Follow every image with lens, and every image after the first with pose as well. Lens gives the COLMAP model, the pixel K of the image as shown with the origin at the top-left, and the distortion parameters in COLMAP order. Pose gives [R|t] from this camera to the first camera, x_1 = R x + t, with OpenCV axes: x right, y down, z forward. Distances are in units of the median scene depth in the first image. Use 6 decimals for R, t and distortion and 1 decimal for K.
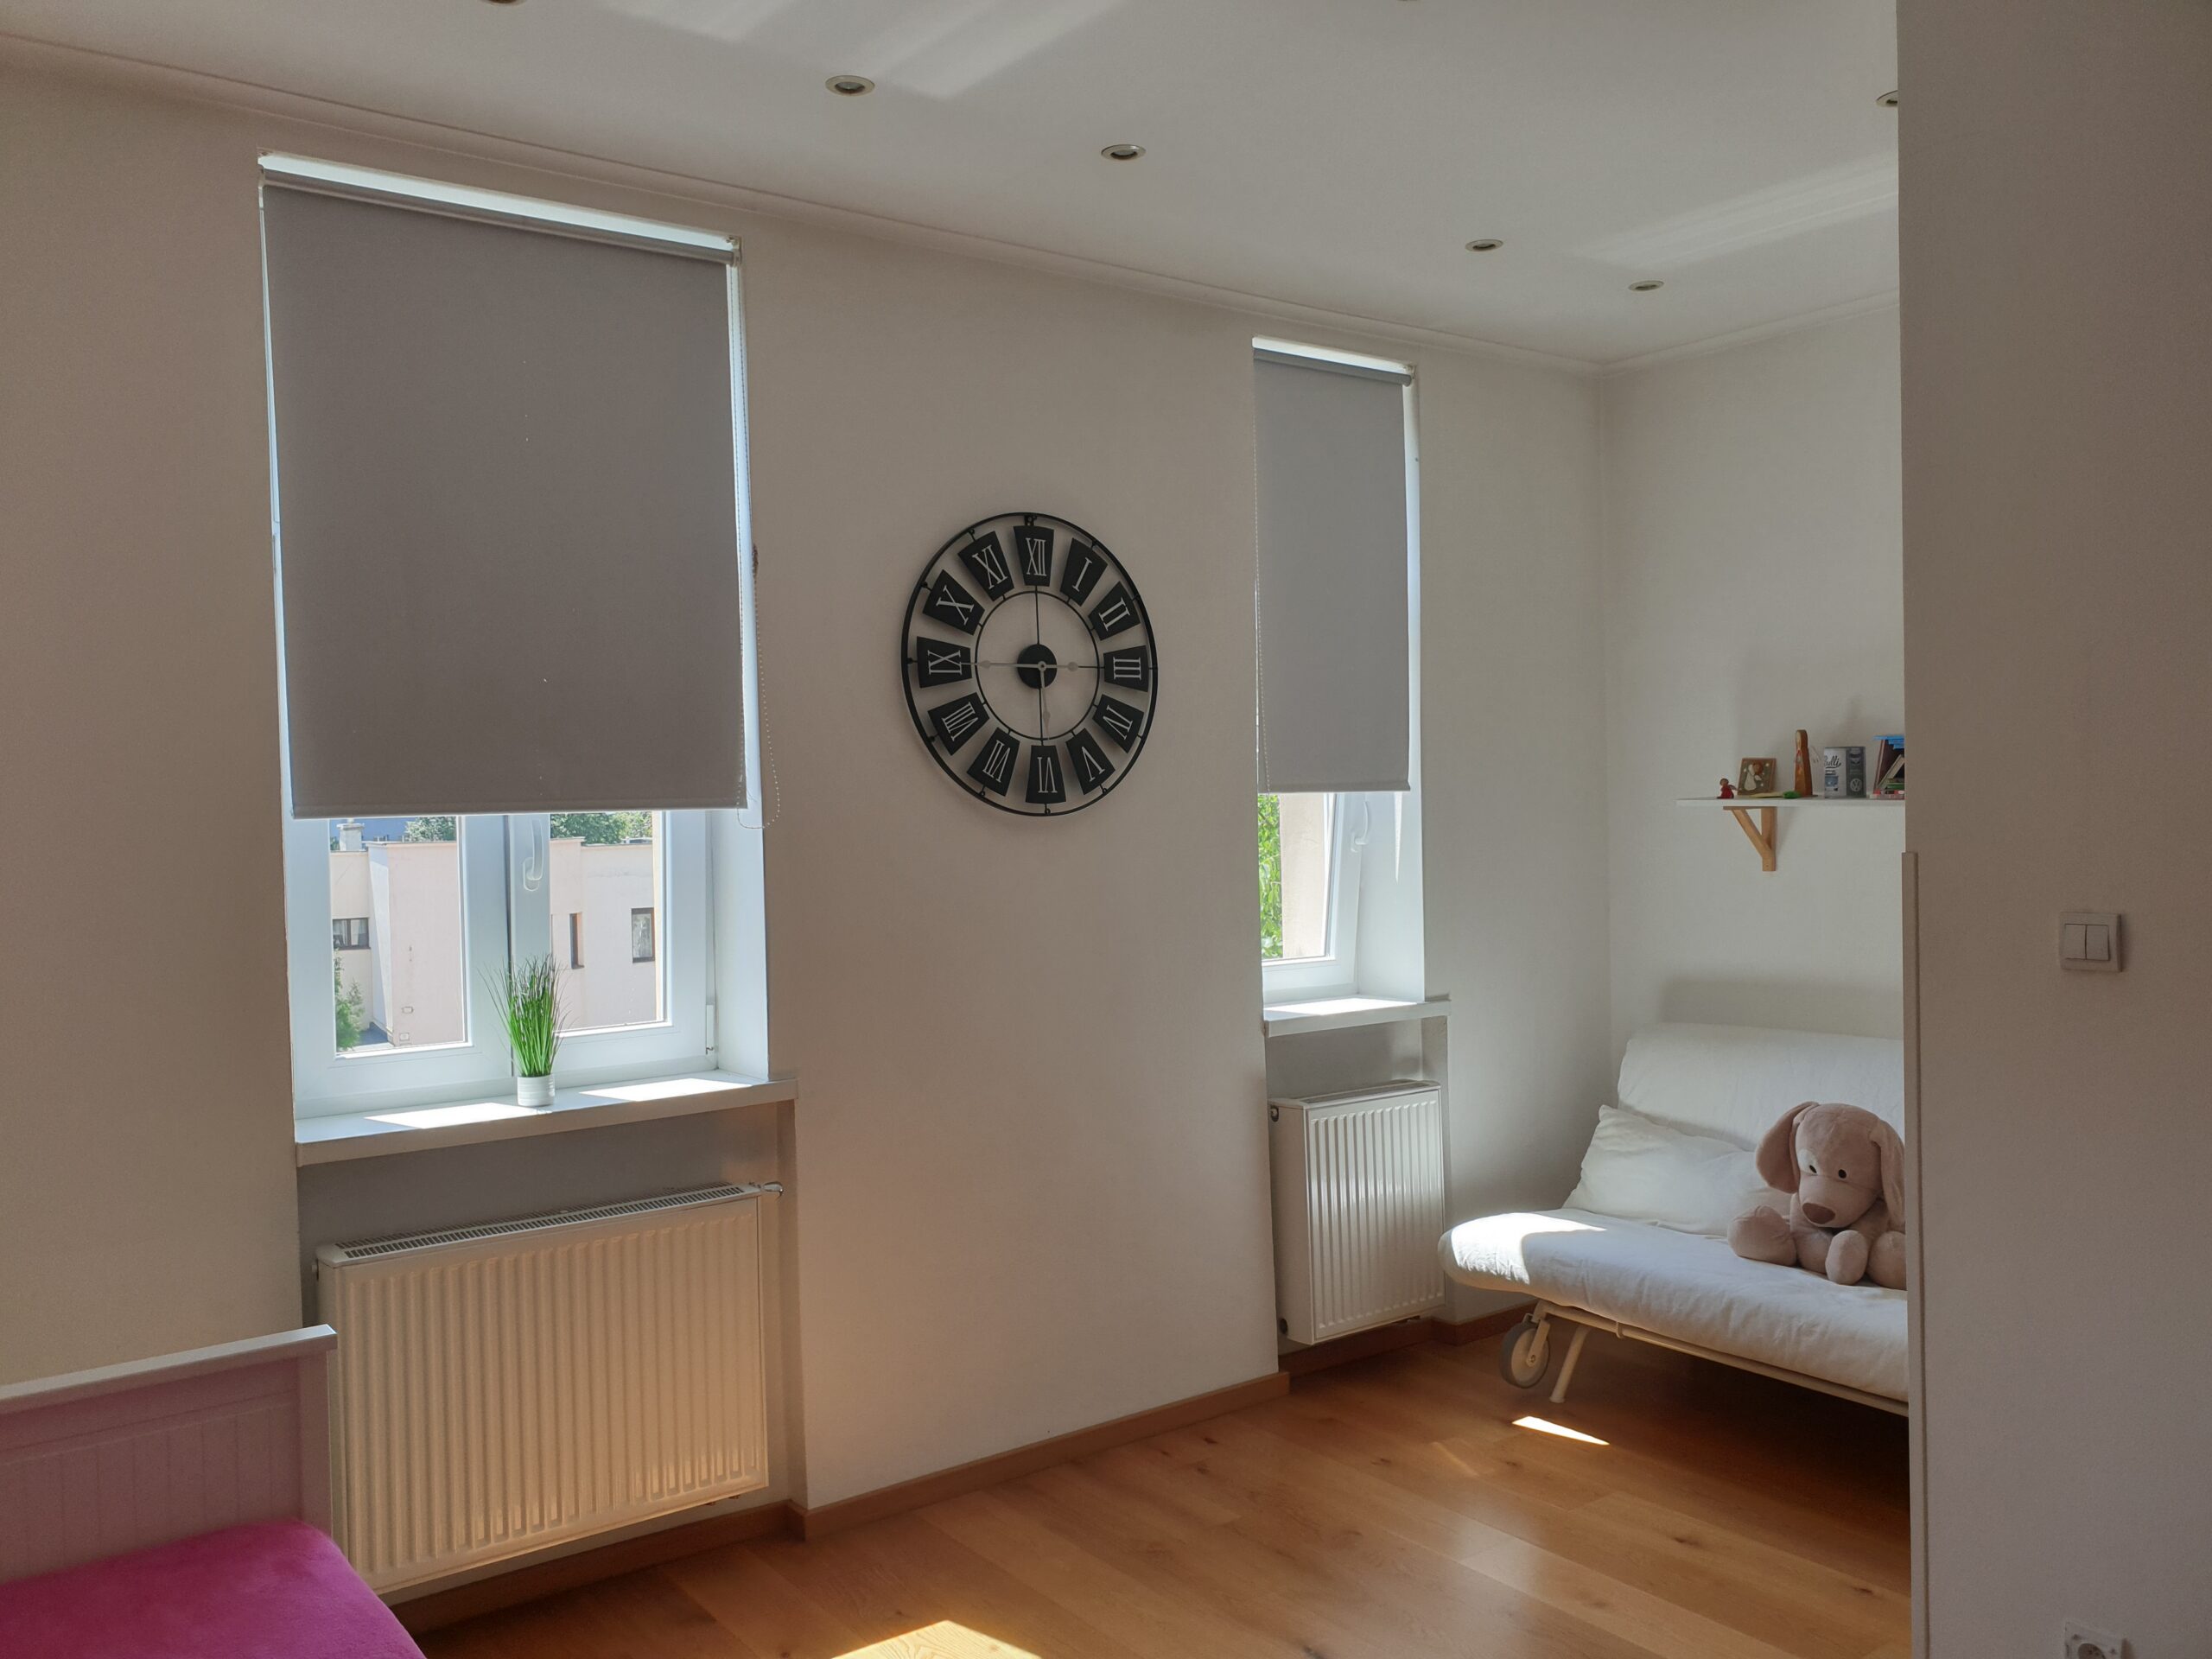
lens RADIAL K [[1677.8, 0, 1110.4], [0, 1677.8, 830.2], [0, 0, 1]] dist [0.041109, -0.004755]
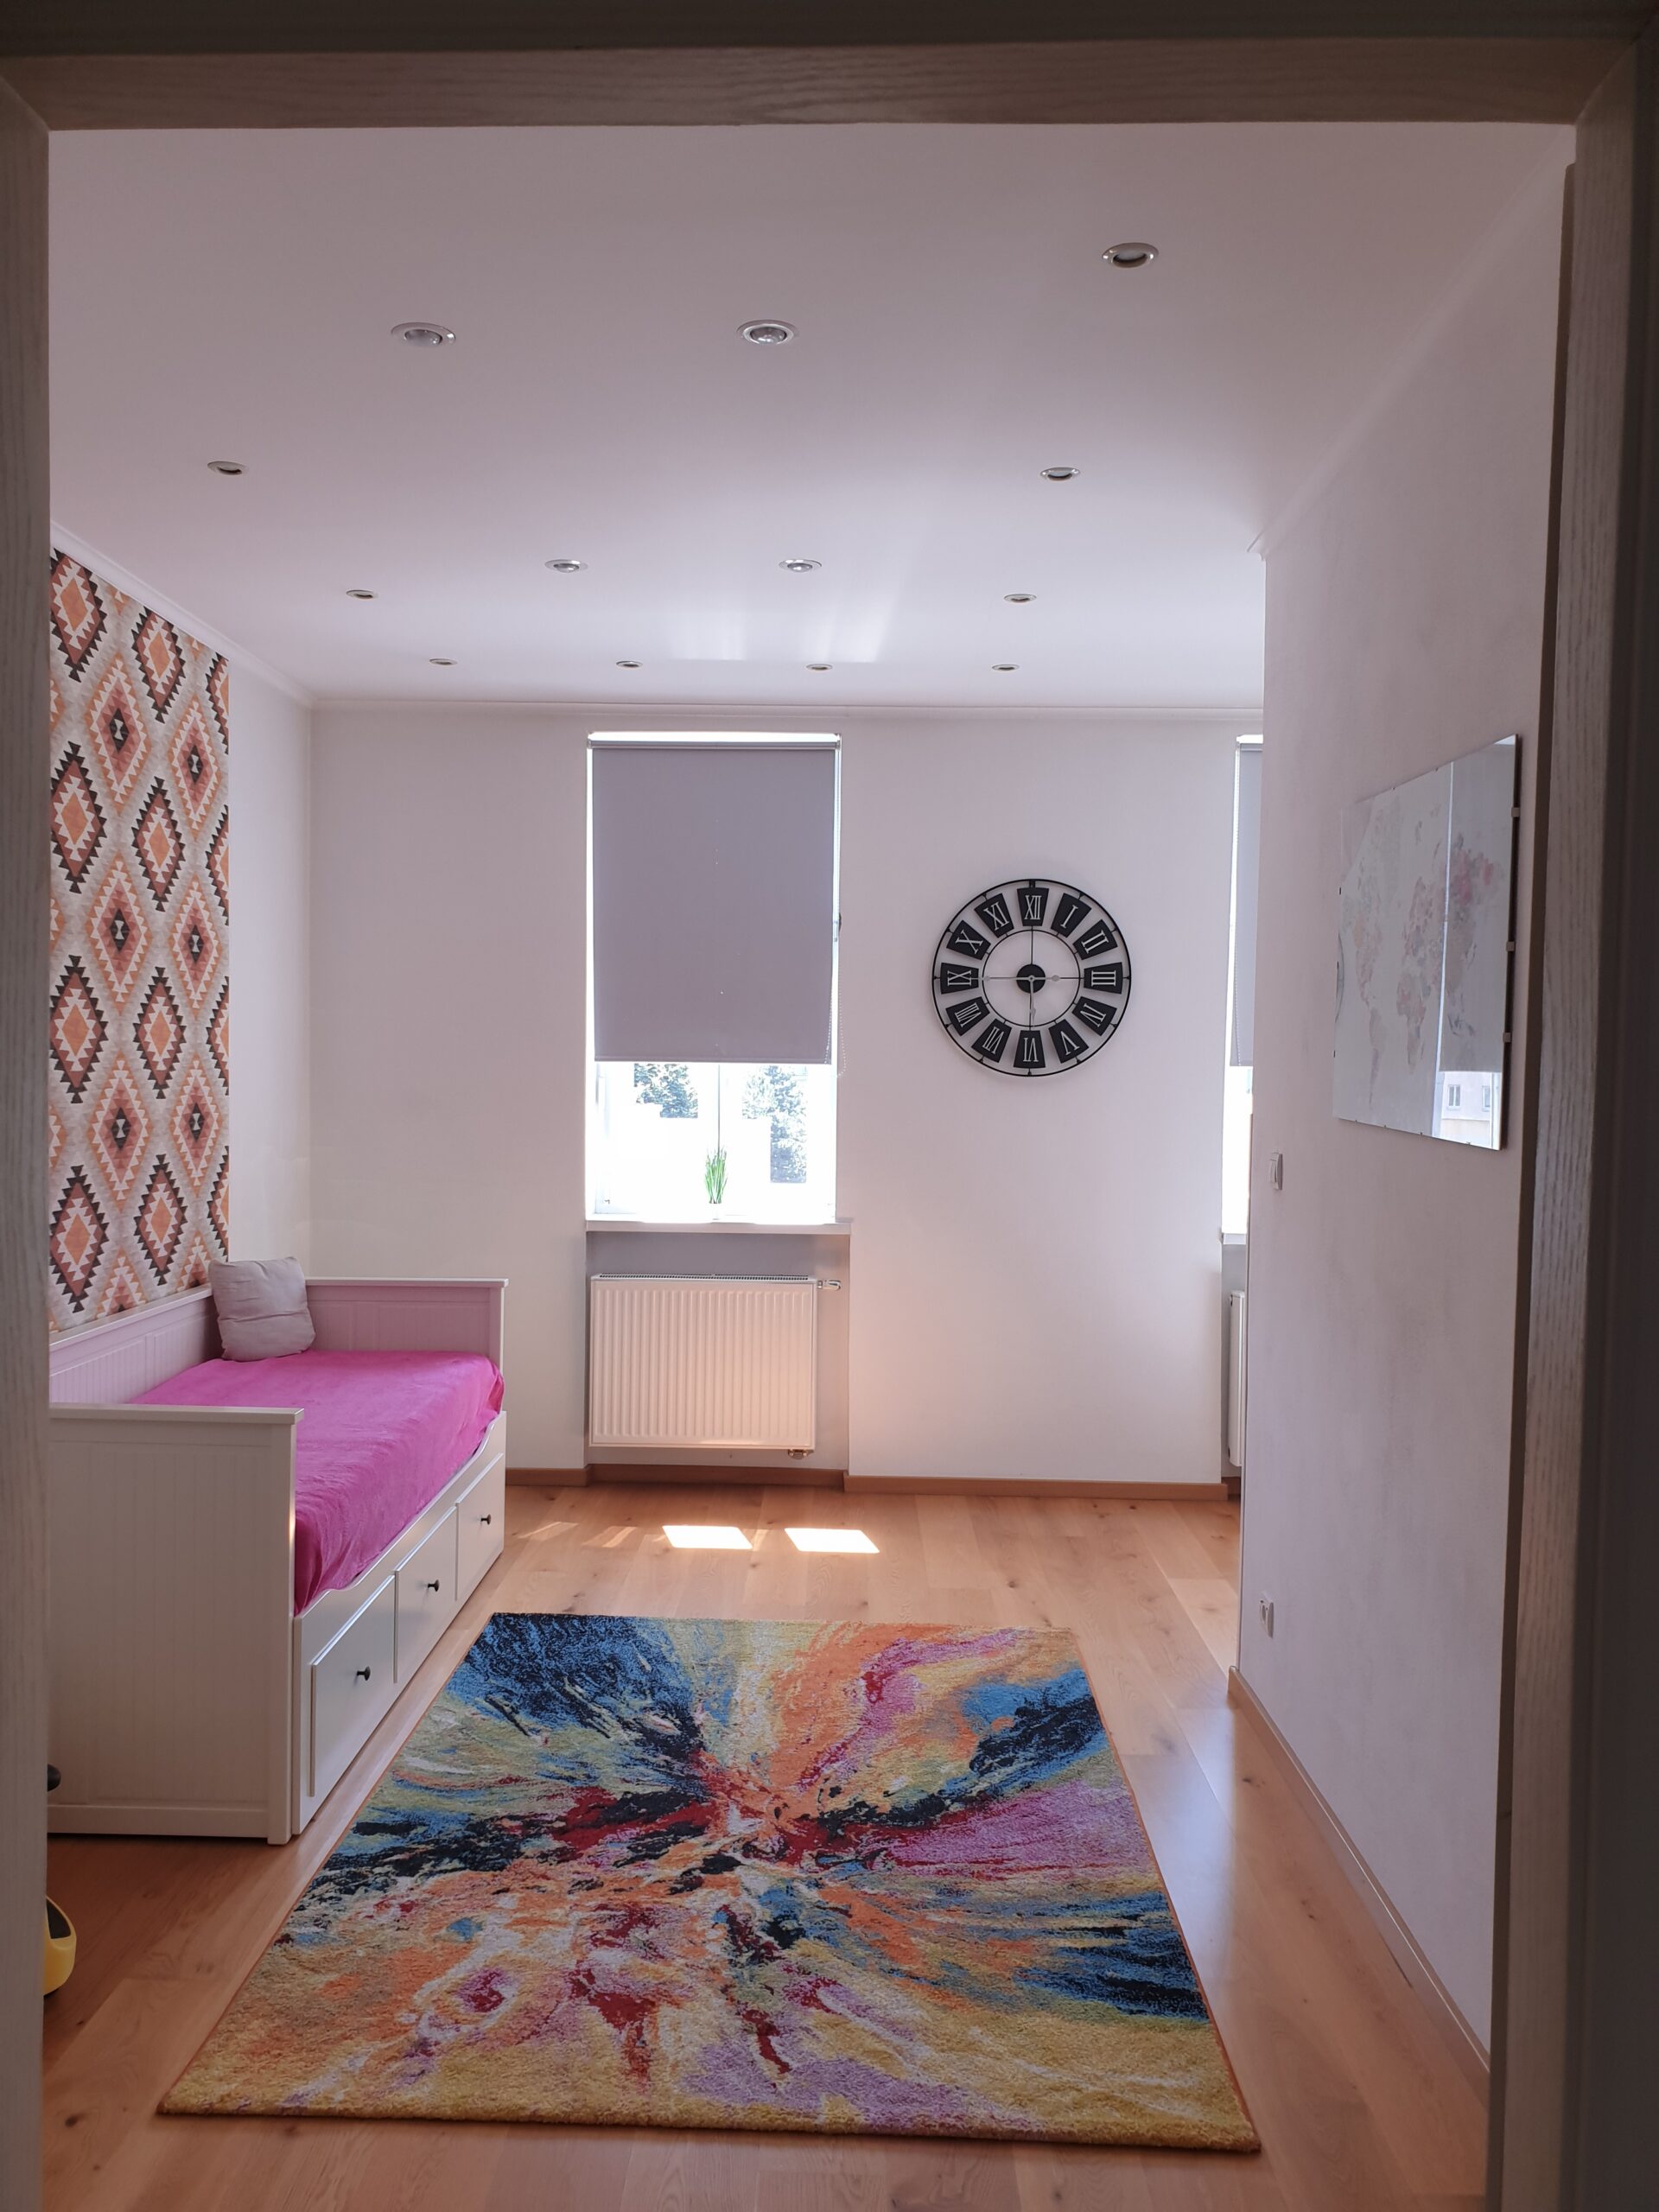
lens RADIAL K [[1677.8, 0, 819.3], [0, 1677.8, 1109.5], [0, 0, 1]] dist [0.041109, -0.004755]
pose [[0.781252, 0.052995, -0.621962, 0.772500], [-0.038572, 0.998584, 0.036636, -0.027113], [0.623023, -0.004632, 0.782190, -0.325496]]
